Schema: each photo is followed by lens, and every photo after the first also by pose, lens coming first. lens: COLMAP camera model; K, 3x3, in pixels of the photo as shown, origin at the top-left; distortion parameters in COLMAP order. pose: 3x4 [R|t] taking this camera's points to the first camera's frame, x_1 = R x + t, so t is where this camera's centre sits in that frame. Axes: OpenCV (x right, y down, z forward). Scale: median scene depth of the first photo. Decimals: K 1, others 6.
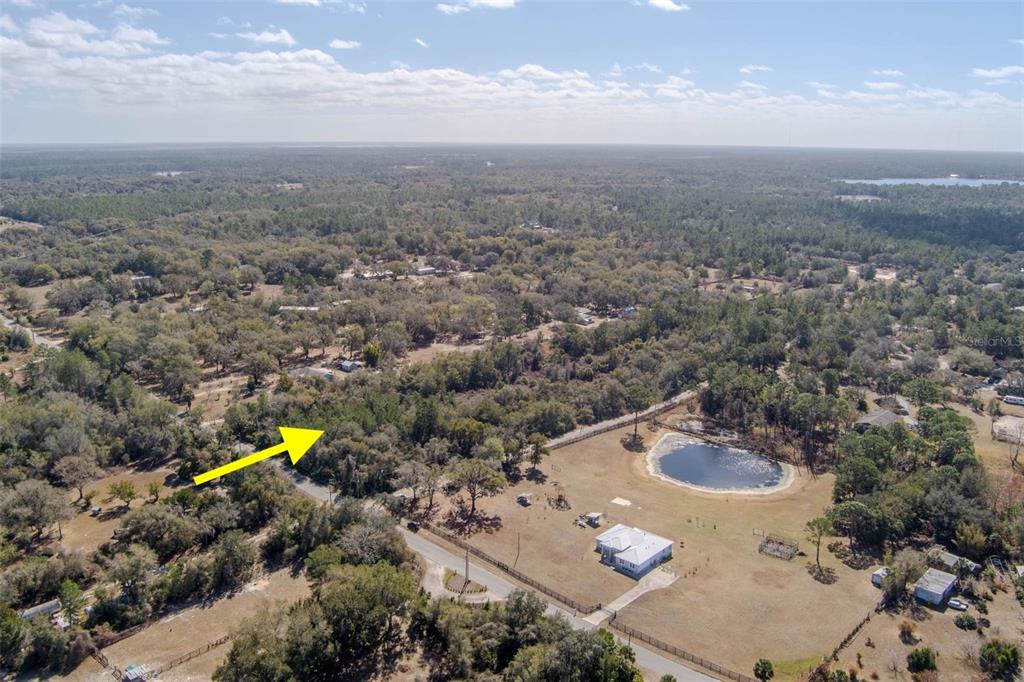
lens RADIAL K [[828.5, 0, 504.1], [0, 828.5, 324.6], [0, 0, 1]] dist [-0.074244, 0.022095]
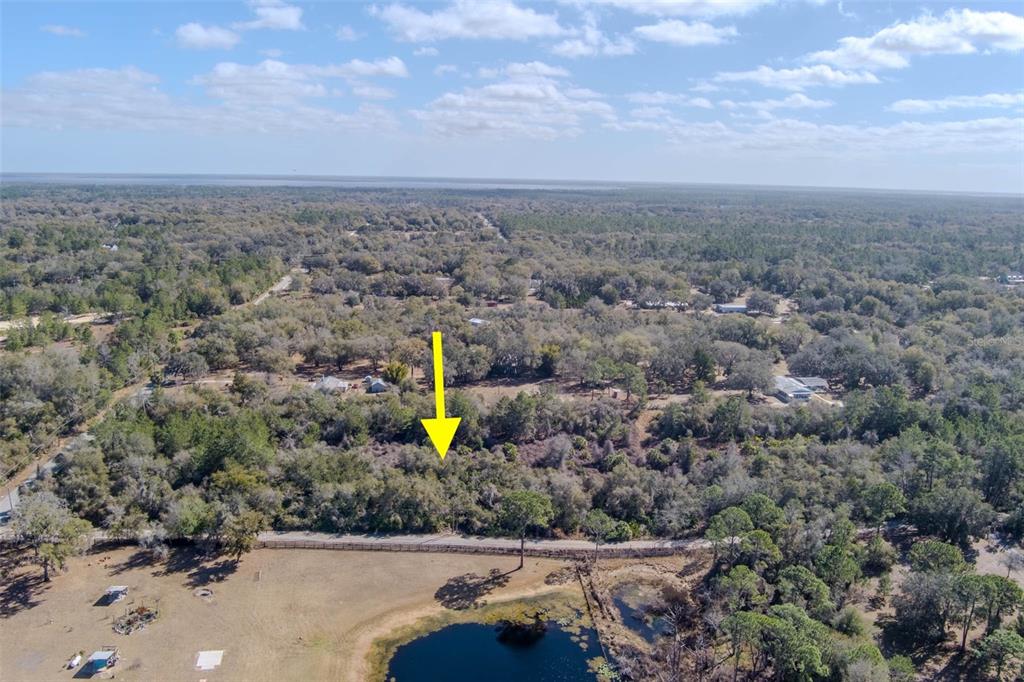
lens RADIAL K [[828.5, 0, 505.4], [0, 828.5, 362.2], [0, 0, 1]] dist [-0.074244, 0.022095]
pose [[0.745927, 0.155585, -0.647600, 0.460356], [-0.161024, 0.985615, 0.051320, -0.037252], [0.646269, 0.065998, 0.760250, 0.504252]]
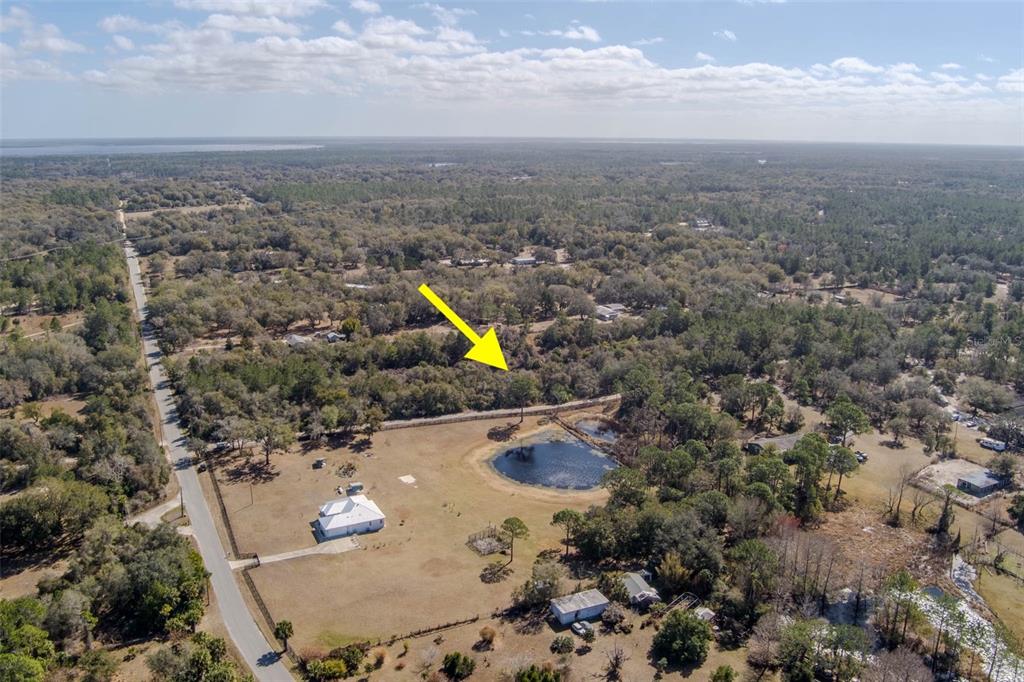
lens RADIAL K [[828.5, 0, 506.2], [0, 828.5, 342.1], [0, 0, 1]] dist [-0.074244, 0.022095]
pose [[0.936280, 0.085632, -0.340656, 0.435707], [-0.077235, 0.996282, 0.038162, -0.003633], [0.342657, -0.009420, 0.939413, 0.053008]]
